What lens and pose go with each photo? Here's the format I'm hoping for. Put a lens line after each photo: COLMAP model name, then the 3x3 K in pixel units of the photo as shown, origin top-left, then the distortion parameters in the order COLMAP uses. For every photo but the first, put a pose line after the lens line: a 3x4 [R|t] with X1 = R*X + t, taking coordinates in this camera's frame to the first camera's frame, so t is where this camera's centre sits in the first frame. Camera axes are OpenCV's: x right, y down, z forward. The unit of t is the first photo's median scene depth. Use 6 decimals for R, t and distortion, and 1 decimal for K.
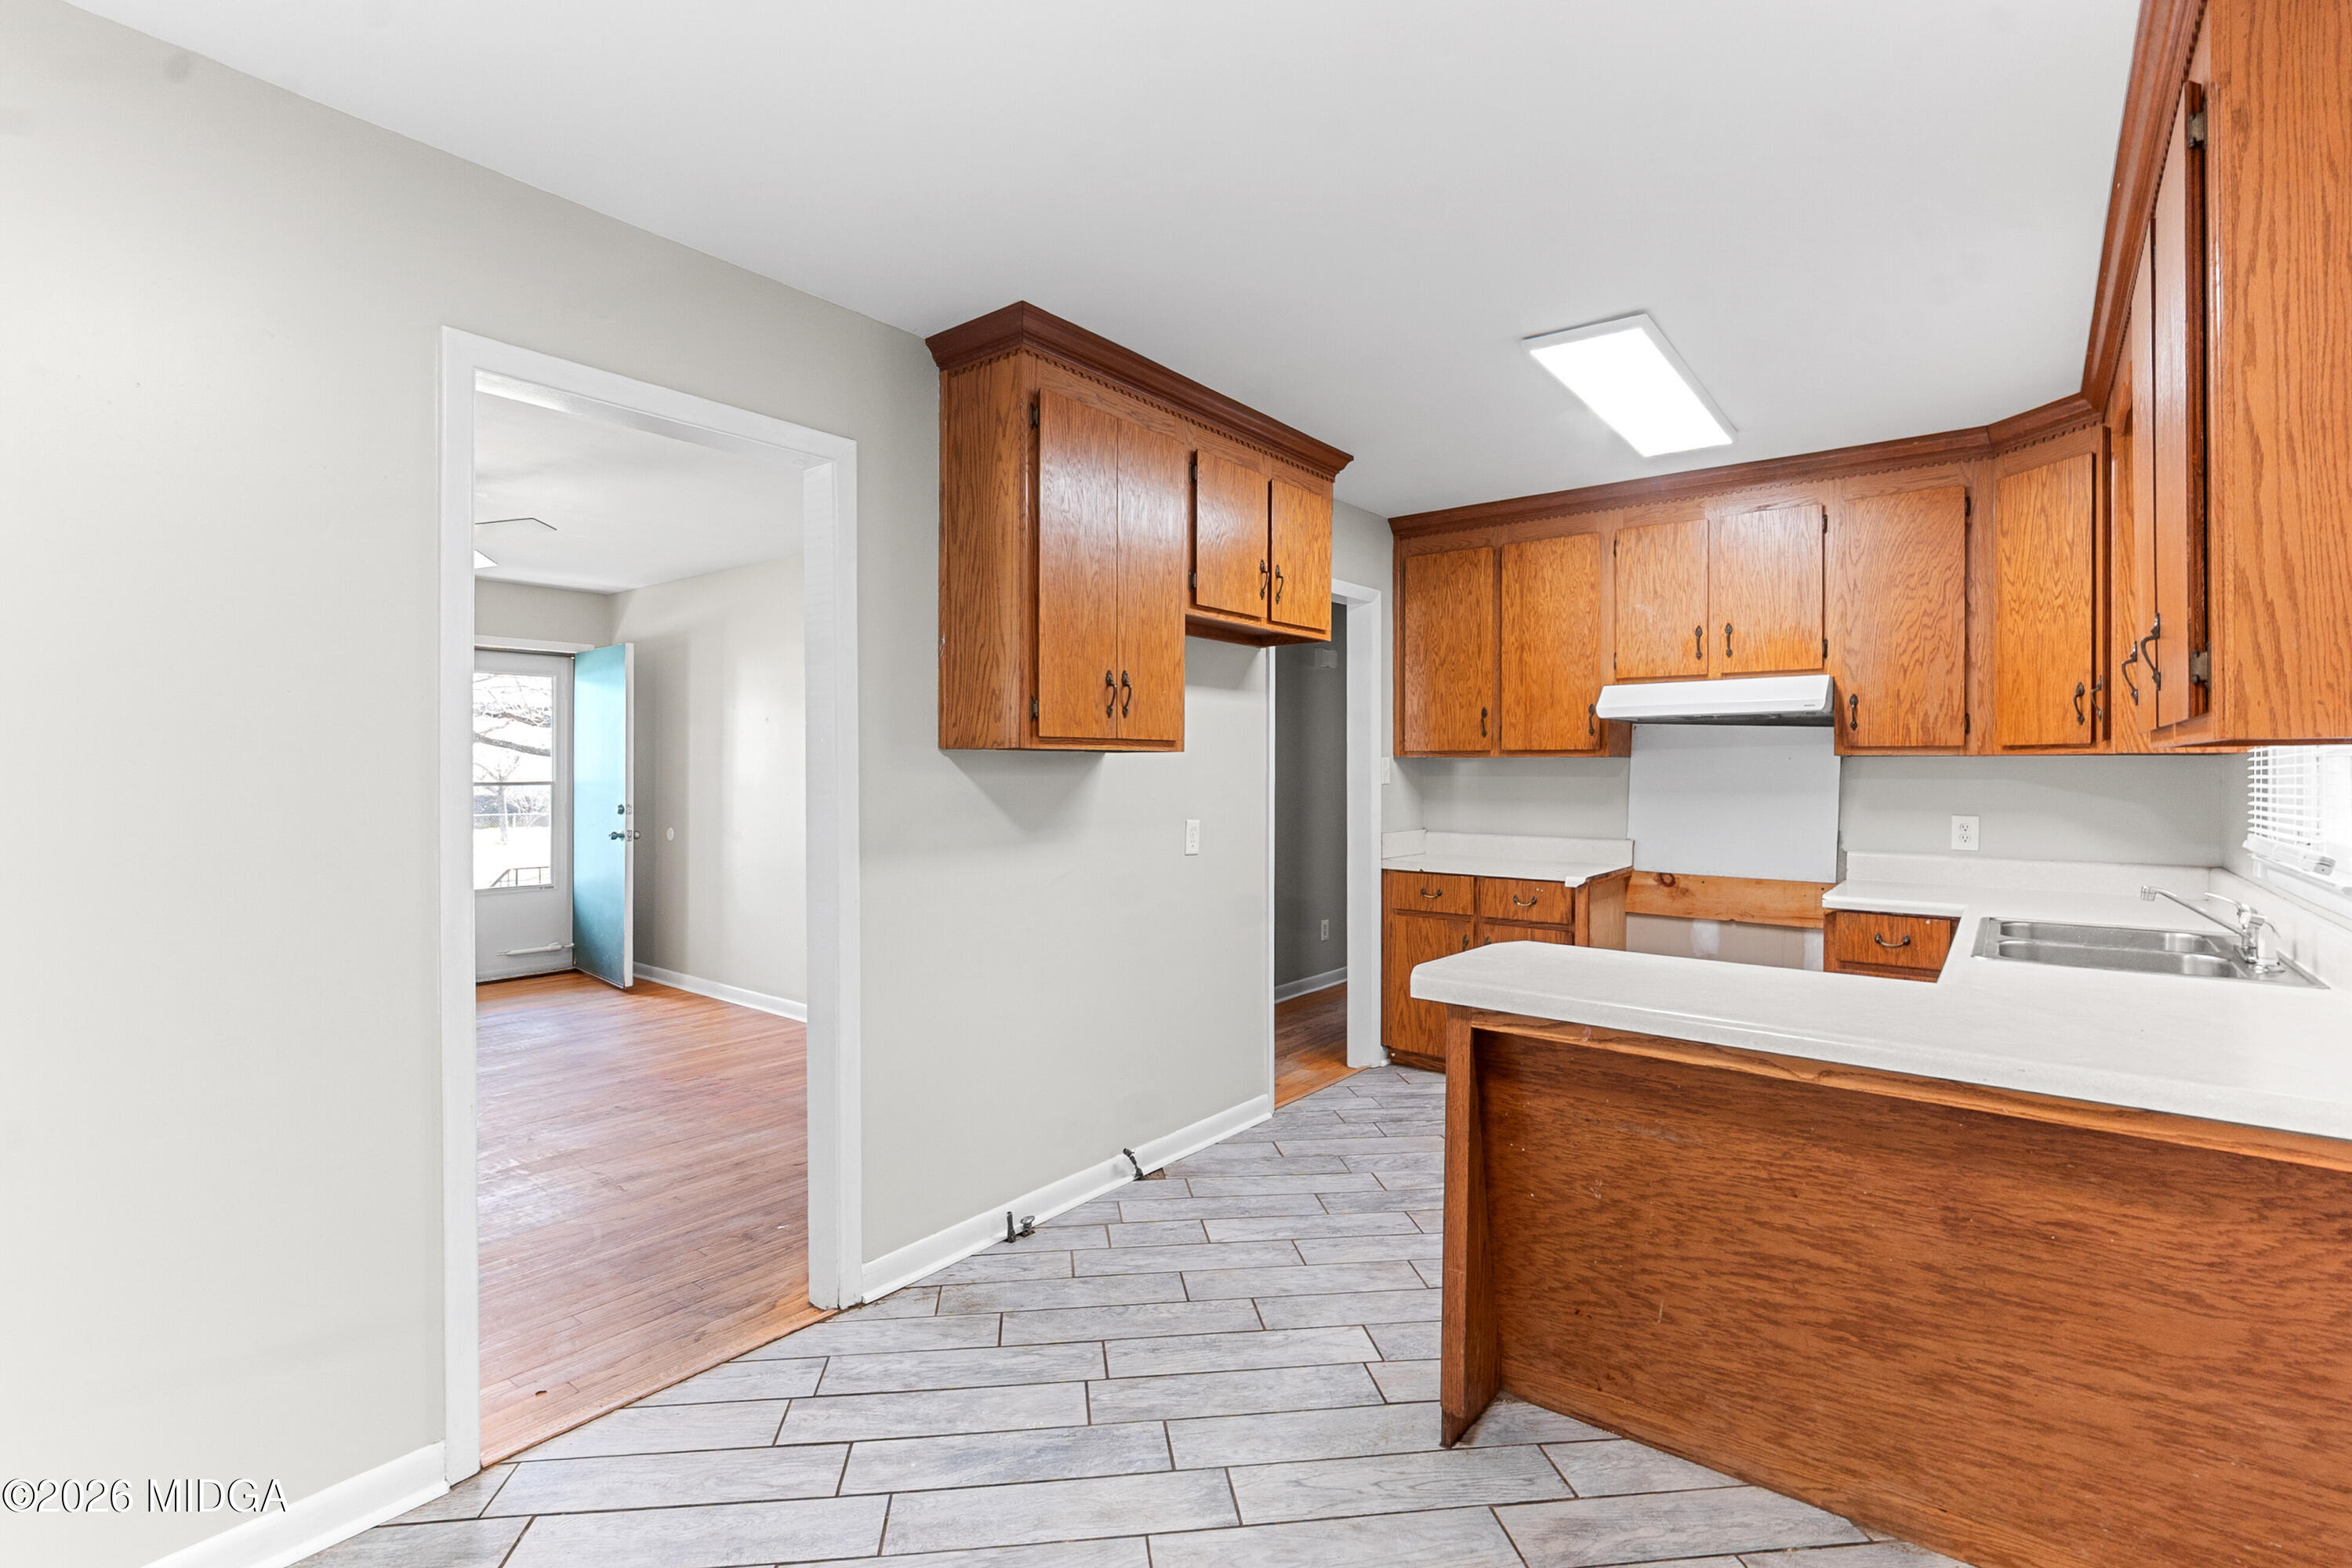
lens RADIAL K [[1077.8, 0, 1160.9], [0, 1077.8, 771.0], [0, 0, 1]] dist [-0.007085, 0.000186]
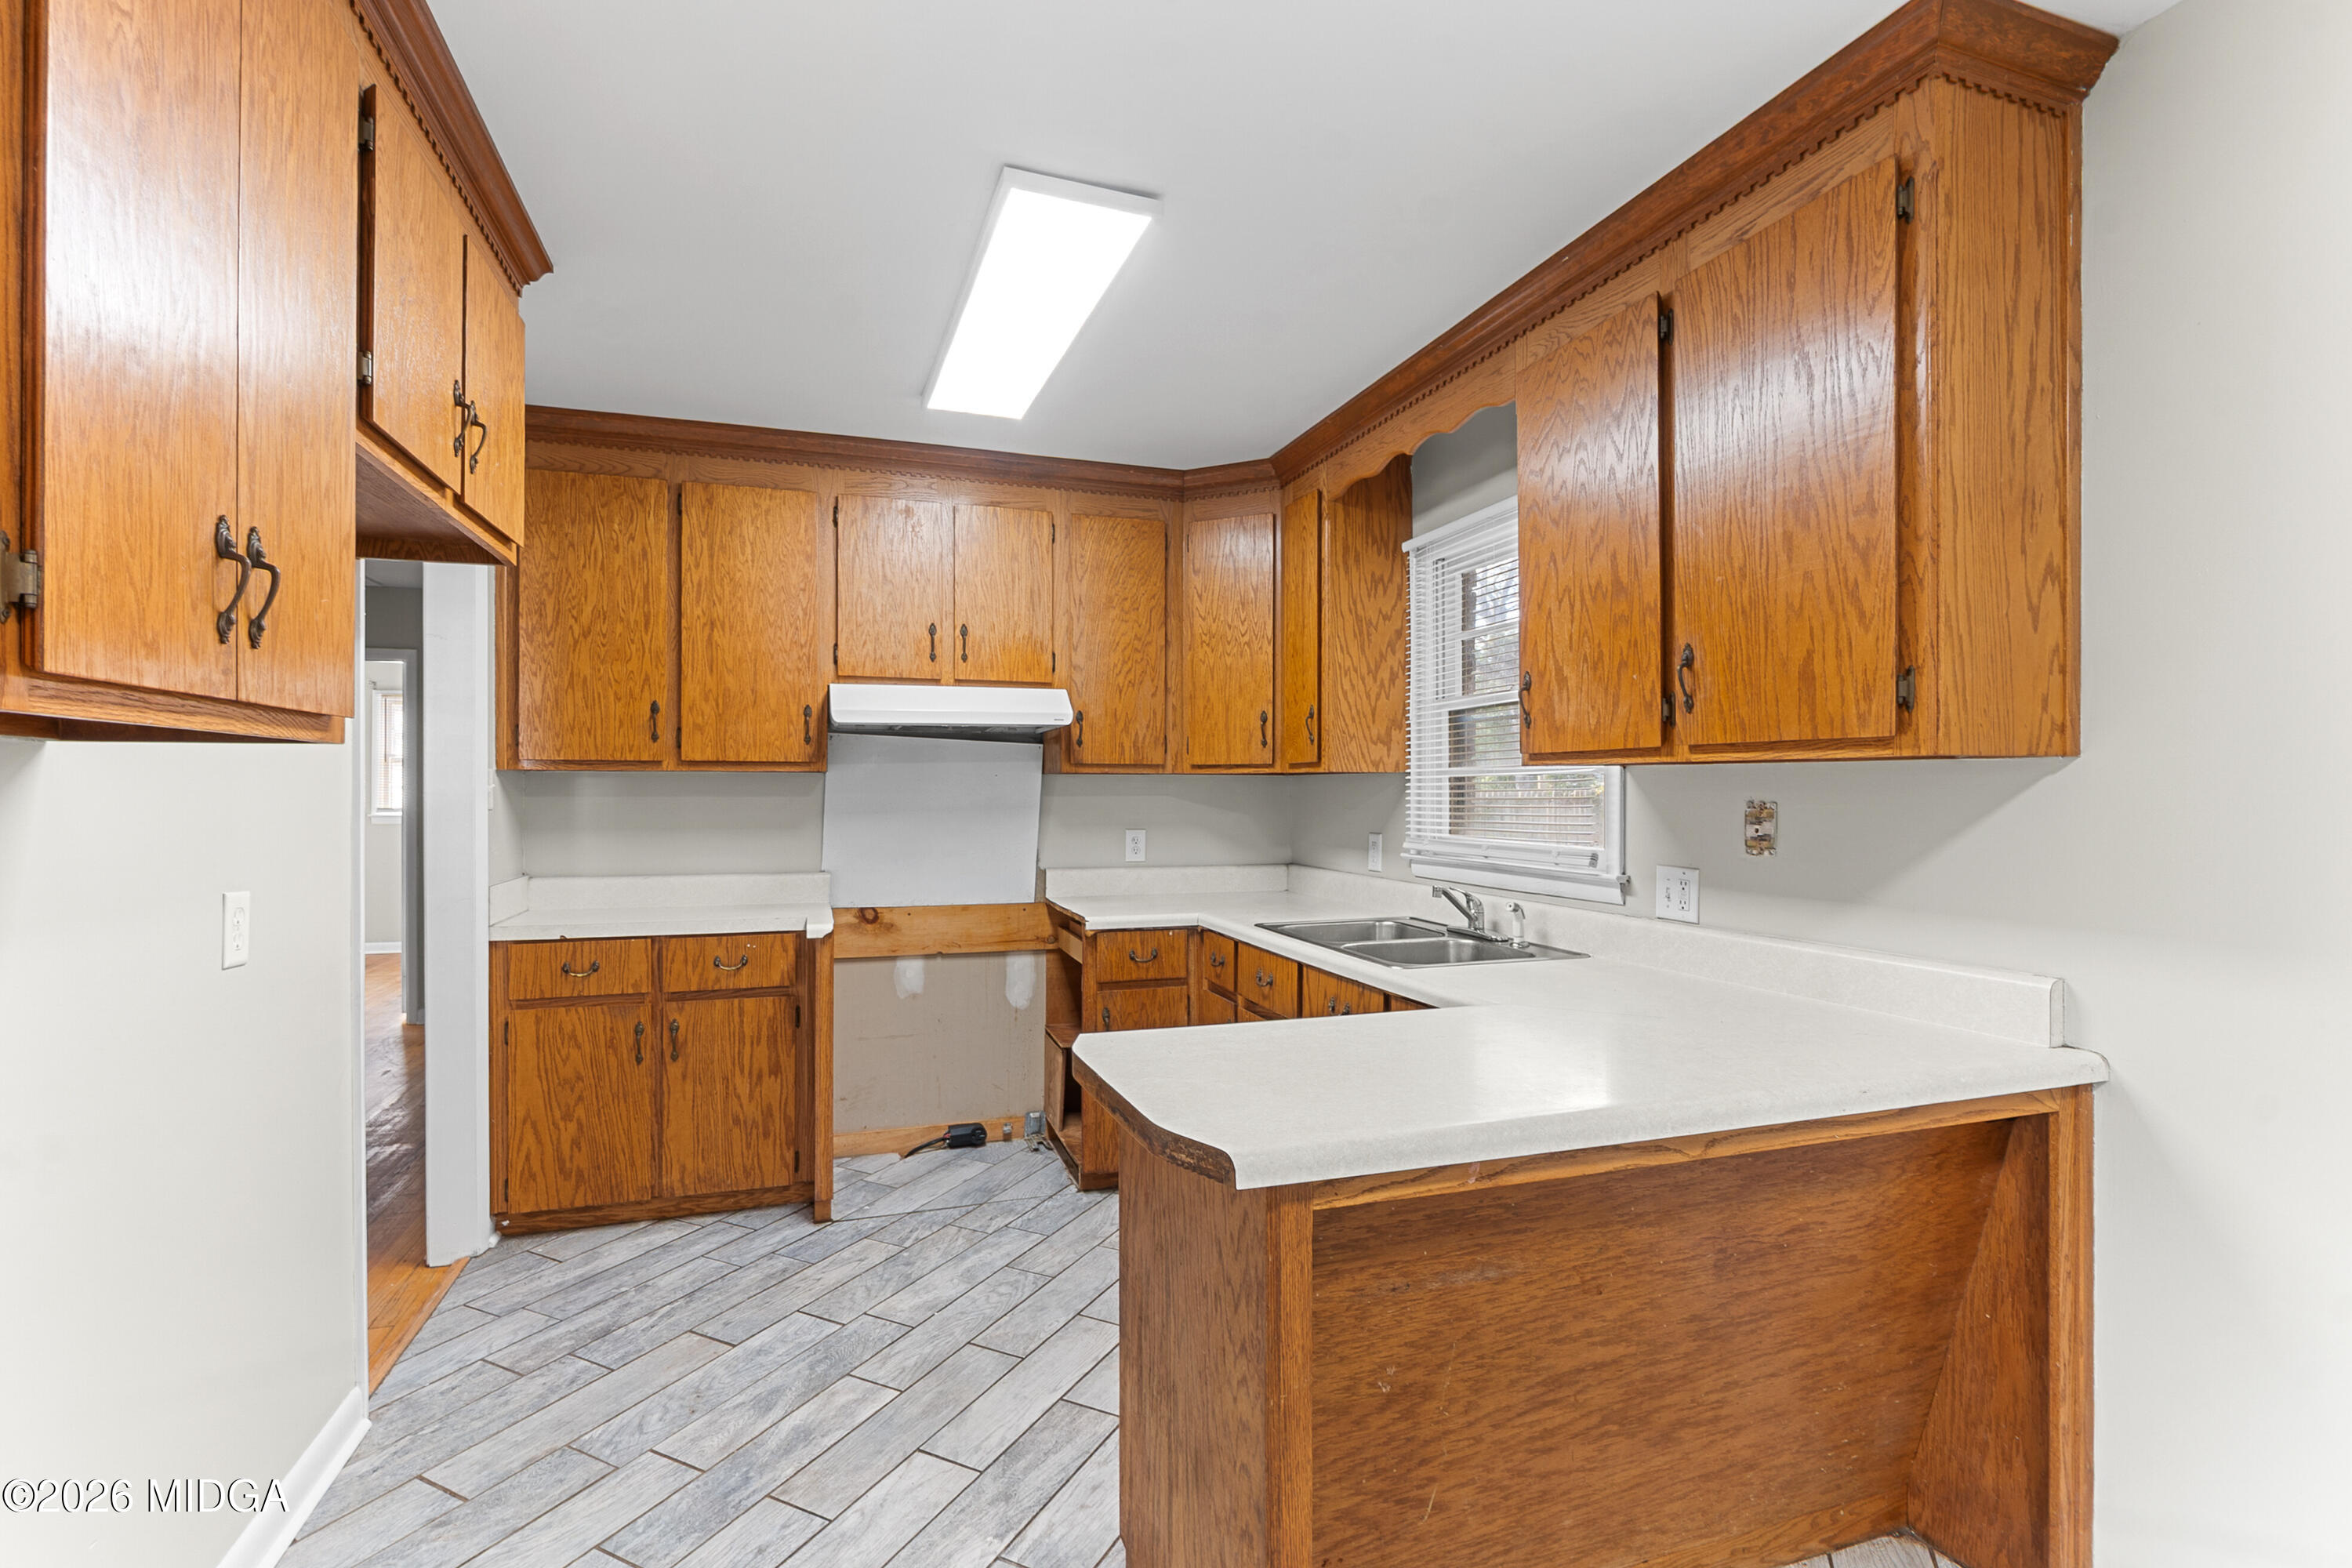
lens RADIAL K [[1062.0, 0, 1165.2], [0, 1062.0, 789.6], [0, 0, 1]] dist [-0.011961, -0.000289]
pose [[0.540789, -0.001378, 0.841157, -0.128780], [0.002976, 0.999996, -0.000275, 0.001666], [-0.841153, 0.002652, 0.540791, 0.382134]]
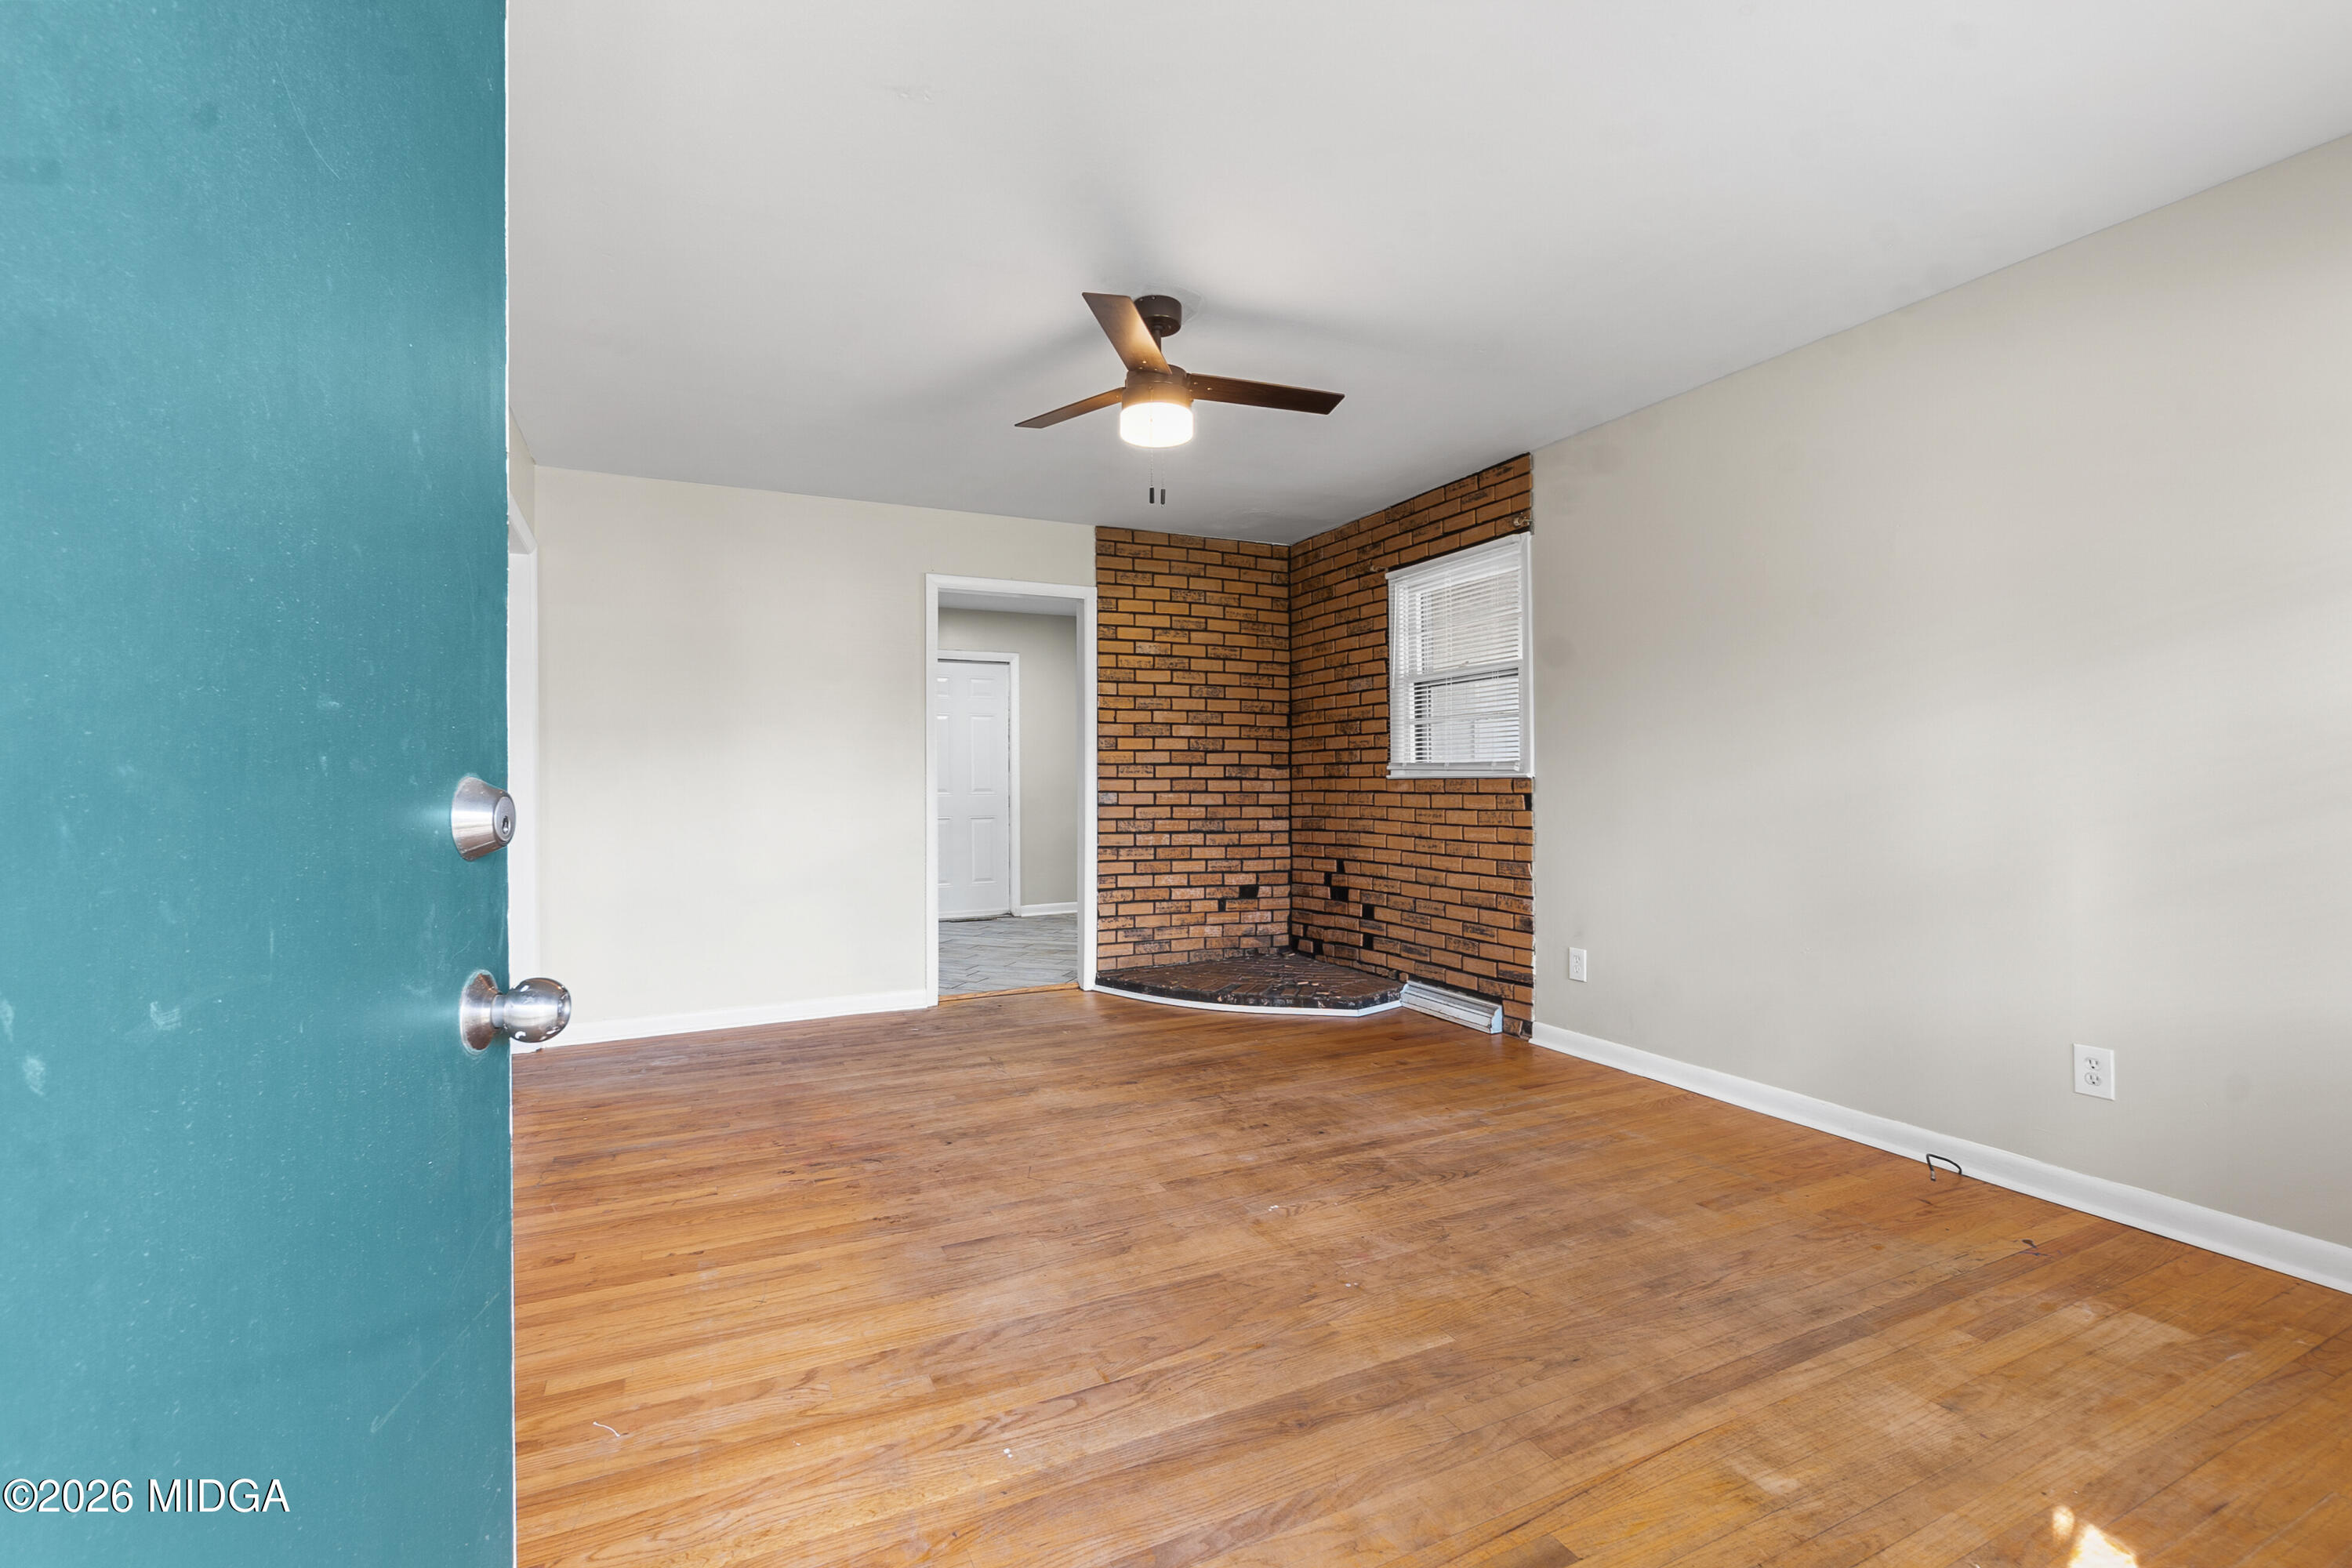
lens RADIAL K [[1026.2, 0, 1165.1], [0, 1026.2, 771.7], [0, 0, 1]] dist [0.001583, 0.000550]
pose [[-0.902495, 0.003982, 0.430683, -1.029873], [0.003436, 0.999992, -0.002047, 0.045175], [-0.430688, -0.000368, -0.902501, 1.702928]]
